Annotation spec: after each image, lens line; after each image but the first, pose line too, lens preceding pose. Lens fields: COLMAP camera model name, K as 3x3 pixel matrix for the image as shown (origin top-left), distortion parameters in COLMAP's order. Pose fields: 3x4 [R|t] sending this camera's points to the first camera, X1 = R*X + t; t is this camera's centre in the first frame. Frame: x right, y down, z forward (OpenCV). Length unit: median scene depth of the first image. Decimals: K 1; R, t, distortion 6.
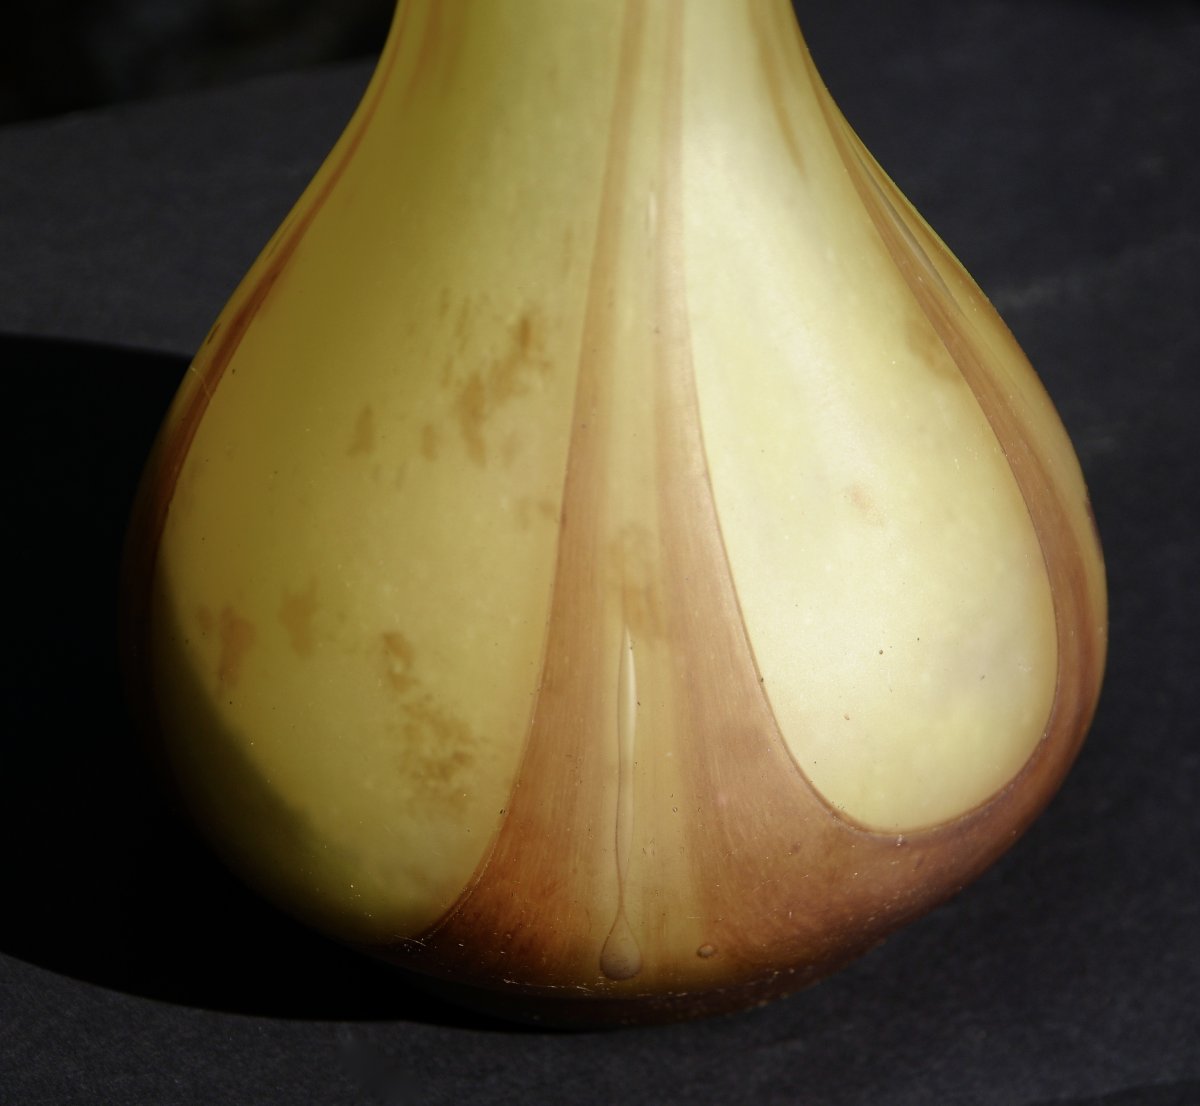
lens RADIAL K [[3363.5, 0, 601.6], [0, 3363.5, 552.6], [0, 0, 1]] dist [0.157841, 0.000000]
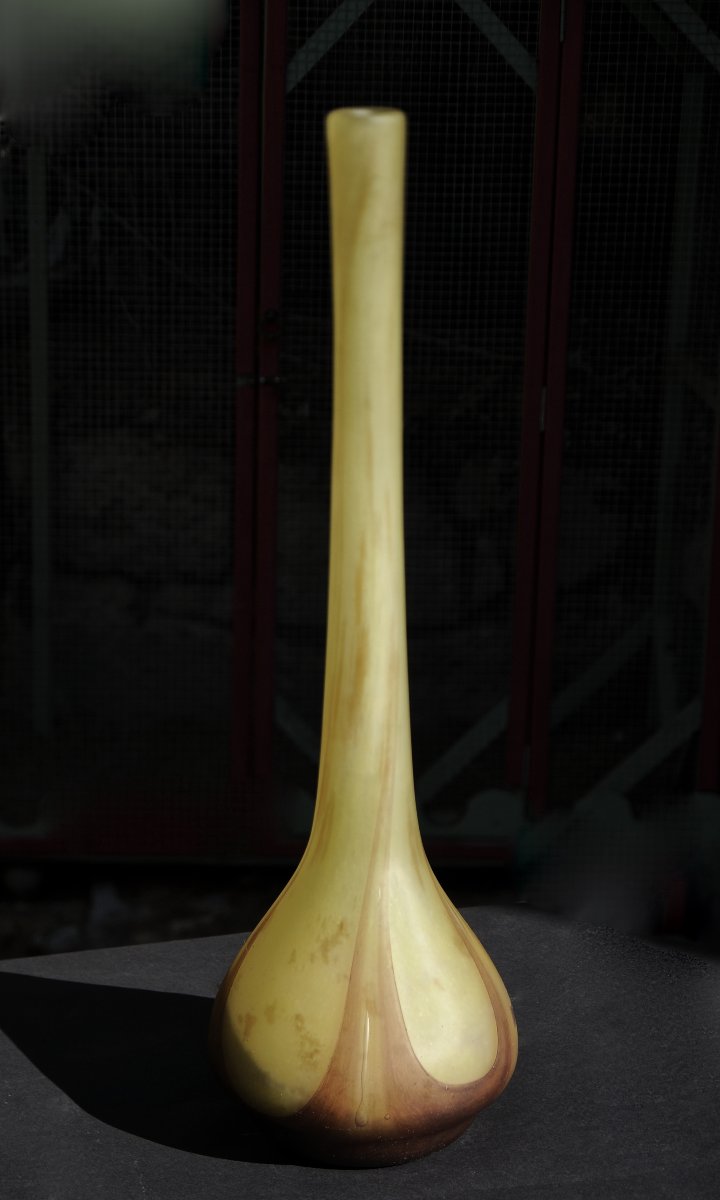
lens RADIAL K [[2923.4, 0, 361.7], [0, 2923.4, 600.4], [0, 0, 1]] dist [-0.084361, 0.000000]
pose [[0.999082, 0.039952, -0.015492, 0.030596], [-0.042800, 0.912961, -0.405797, 0.833390], [-0.002069, 0.406087, 0.913832, -1.855875]]
